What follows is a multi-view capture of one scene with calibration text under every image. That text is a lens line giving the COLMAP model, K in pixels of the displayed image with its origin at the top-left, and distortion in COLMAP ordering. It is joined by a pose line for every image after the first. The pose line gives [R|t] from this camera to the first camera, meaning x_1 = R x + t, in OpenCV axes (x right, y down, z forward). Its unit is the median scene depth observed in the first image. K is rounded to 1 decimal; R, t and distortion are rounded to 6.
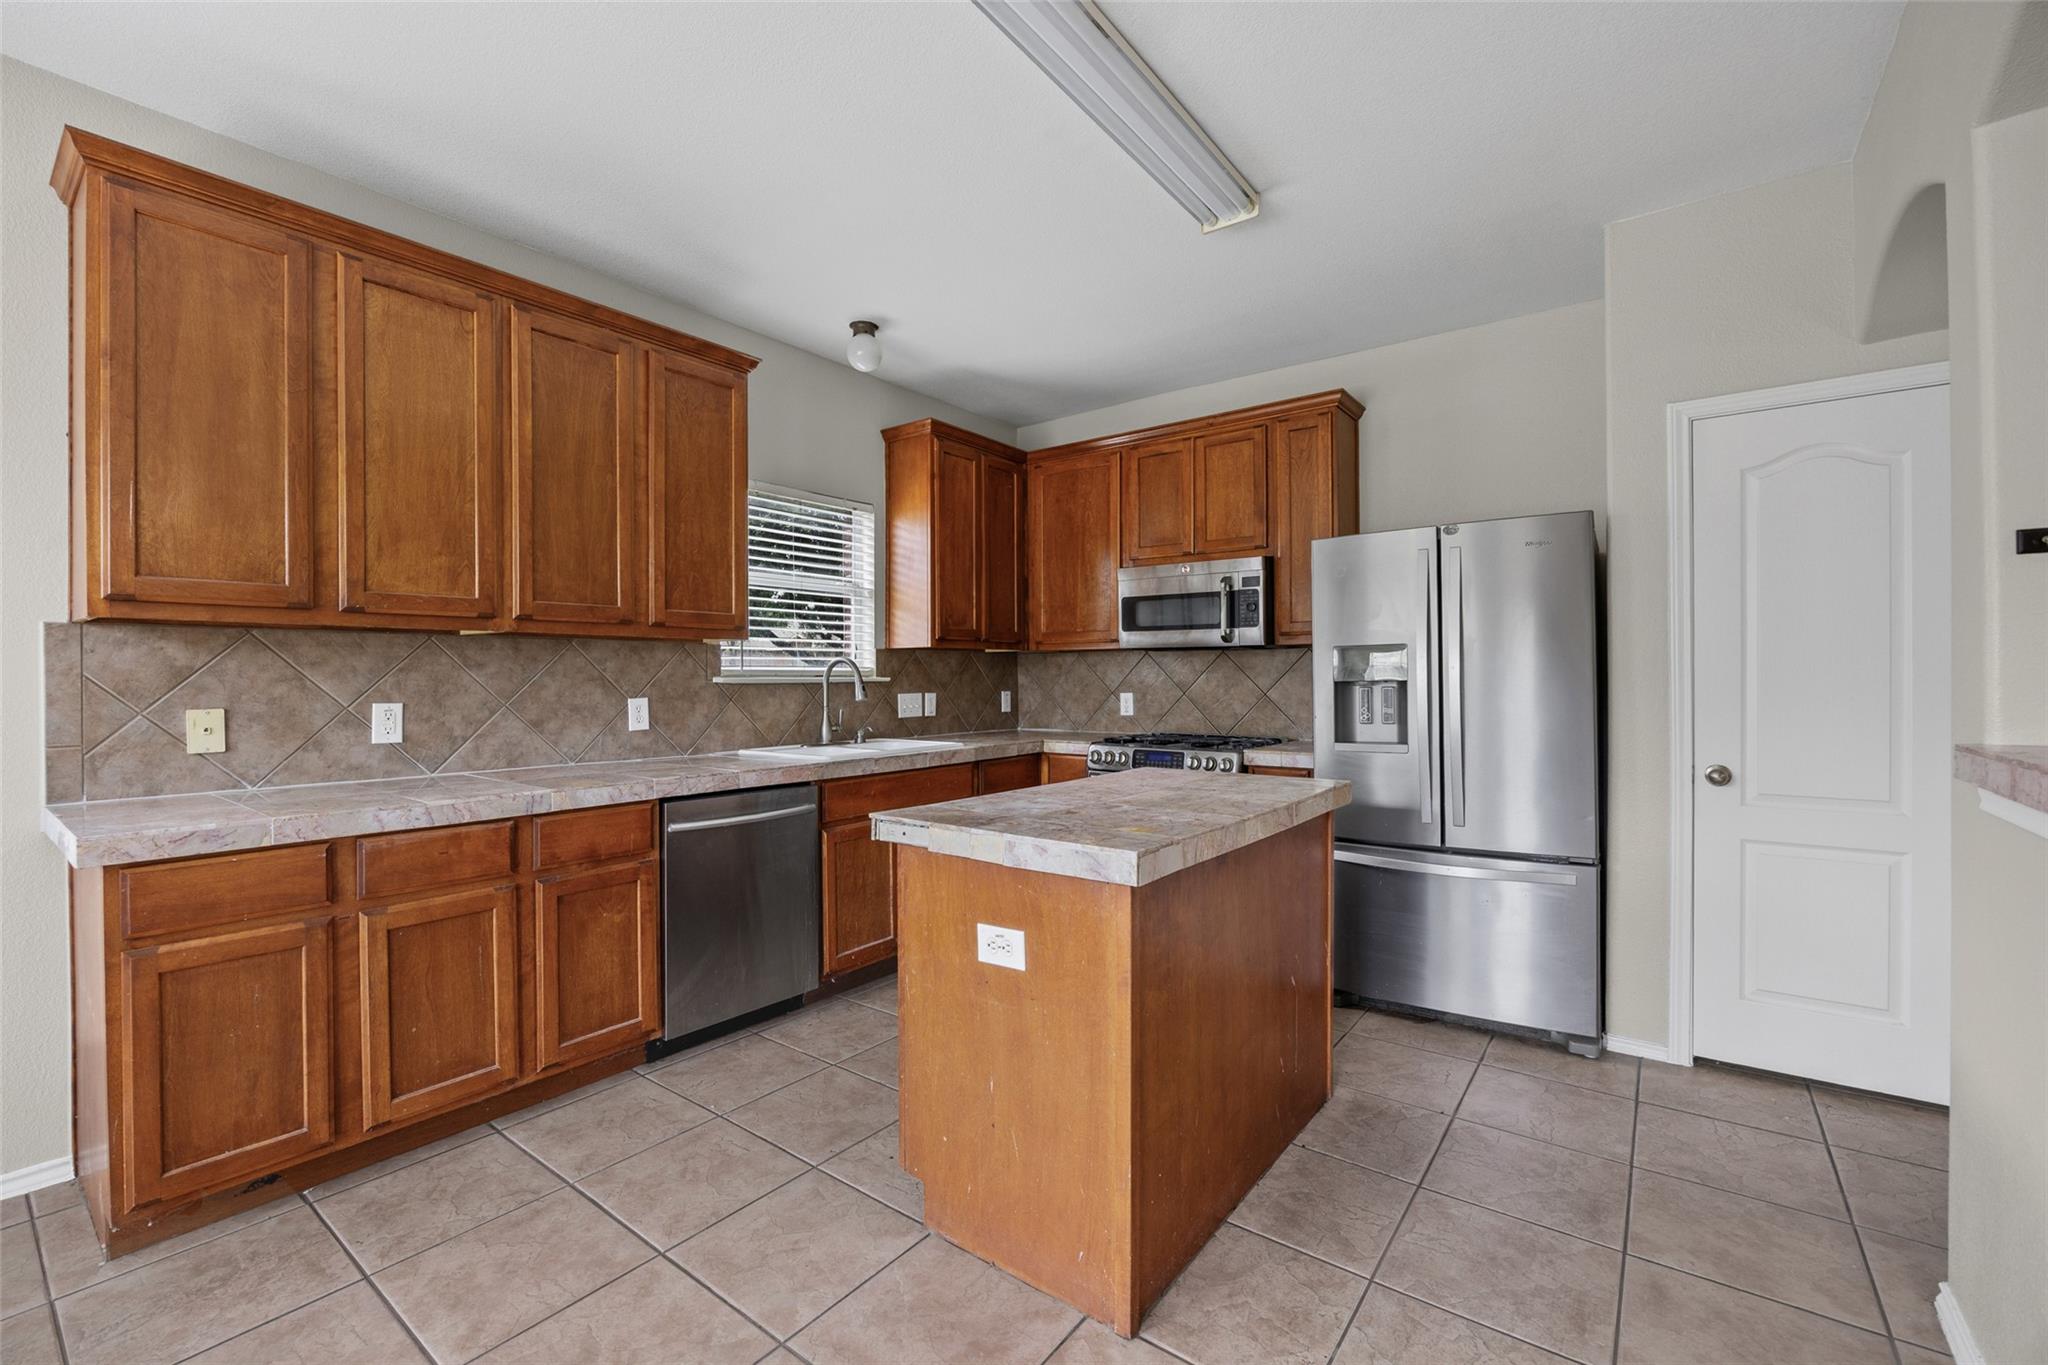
lens RADIAL K [[858.5, 0, 1032.7], [0, 858.5, 676.8], [0, 0, 1]] dist [-0.014069, 0.000799]
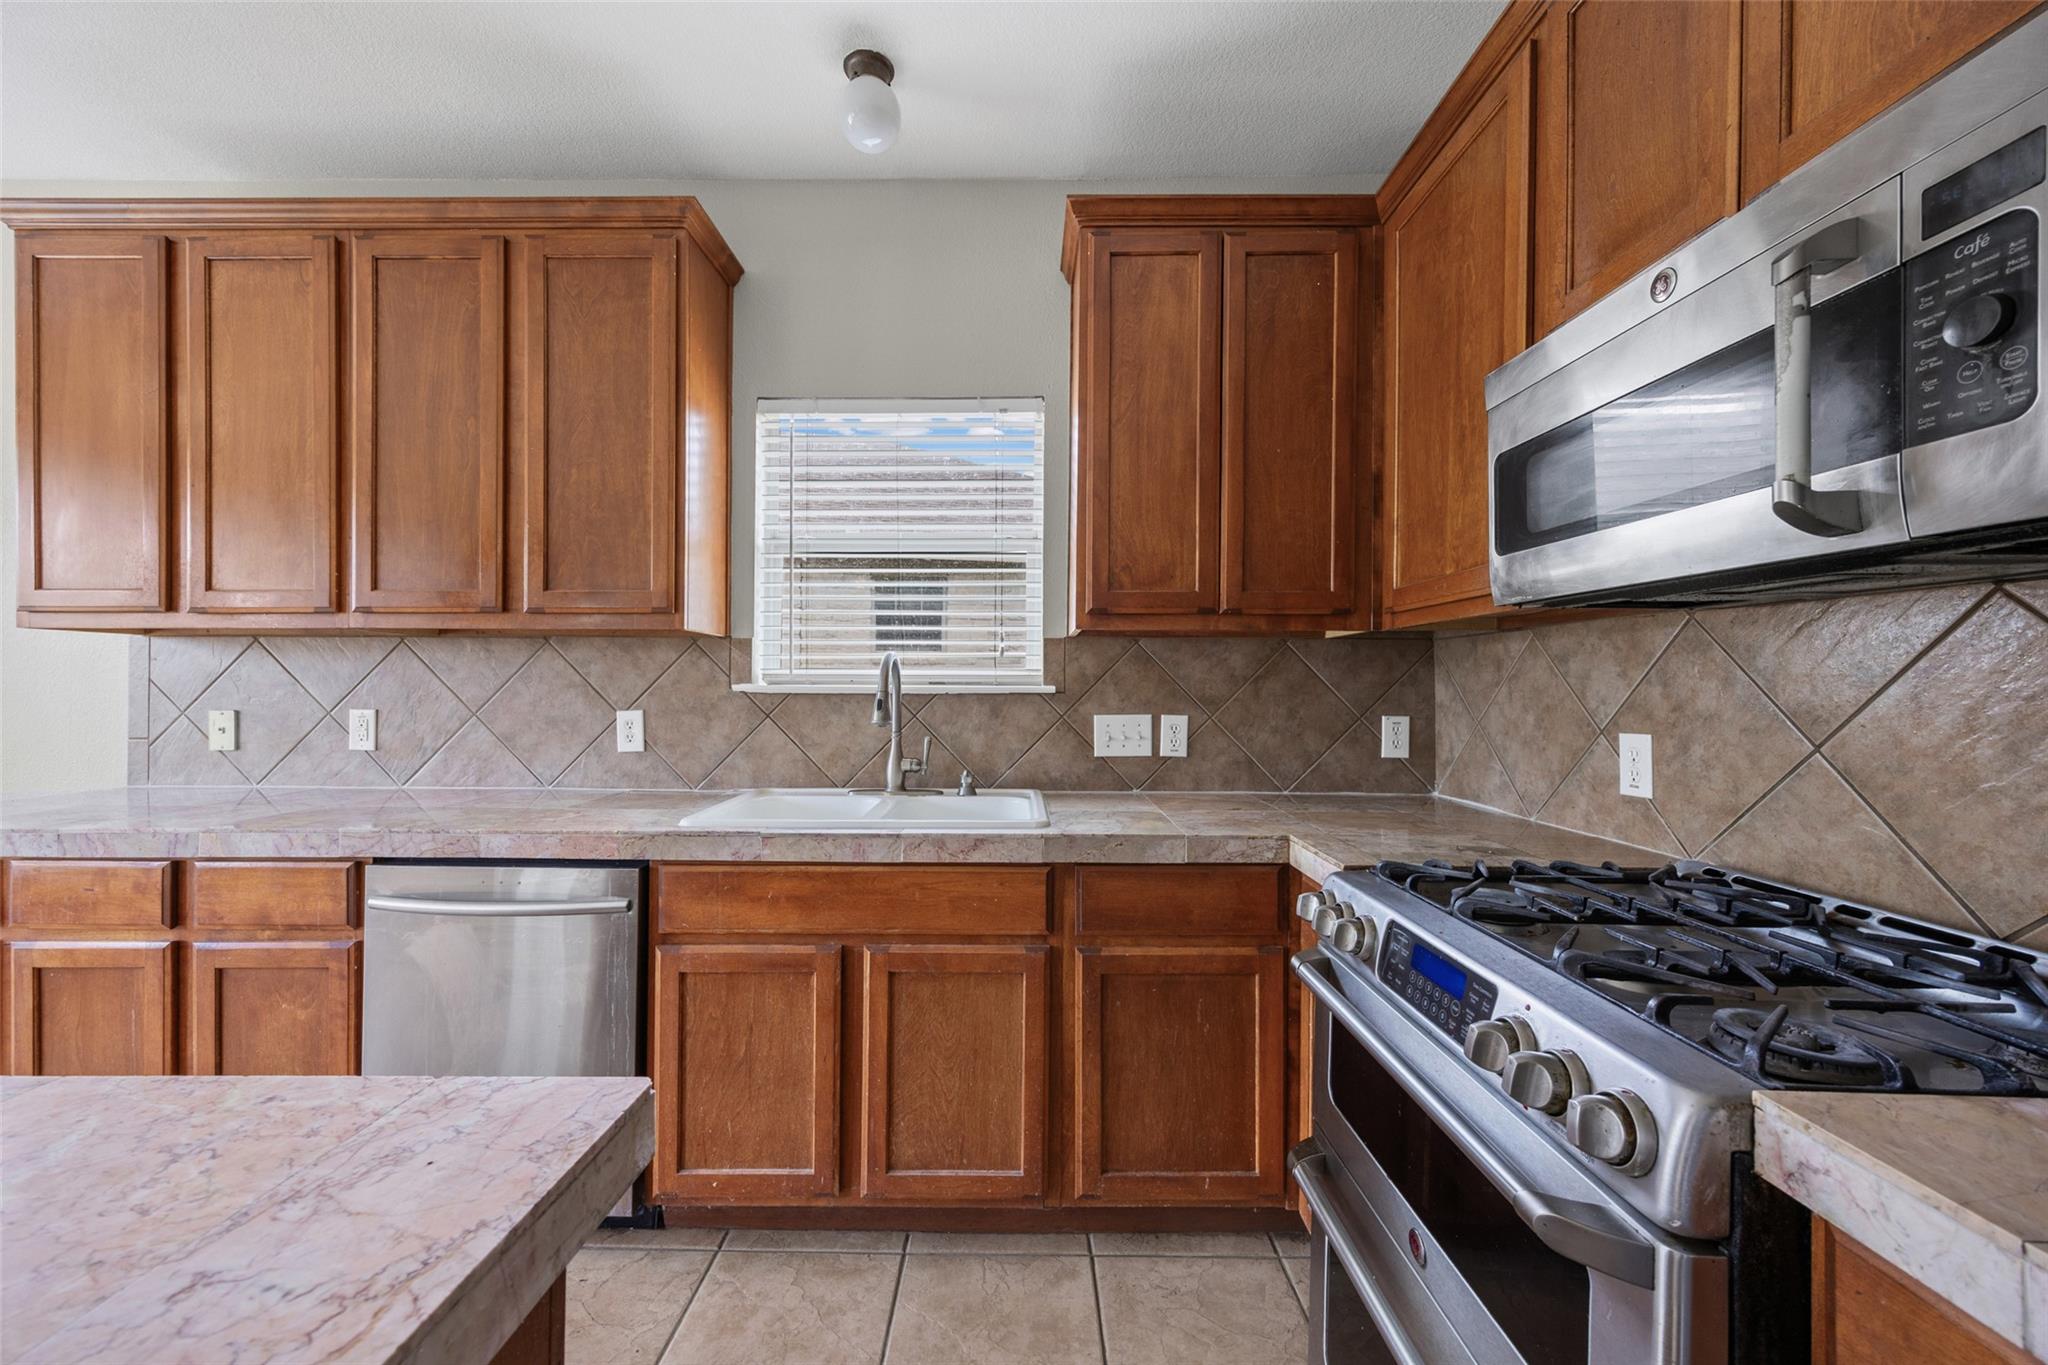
lens RADIAL K [[780.9, 0, 1022.7], [0, 780.9, 688.4], [0, 0, 1]] dist [0.007405, -0.001374]
pose [[0.588469, 0.007491, -0.808485, 0.409705], [-0.005275, 0.999971, 0.005426, -0.001036], [0.808503, 0.001072, 0.588492, 1.101328]]
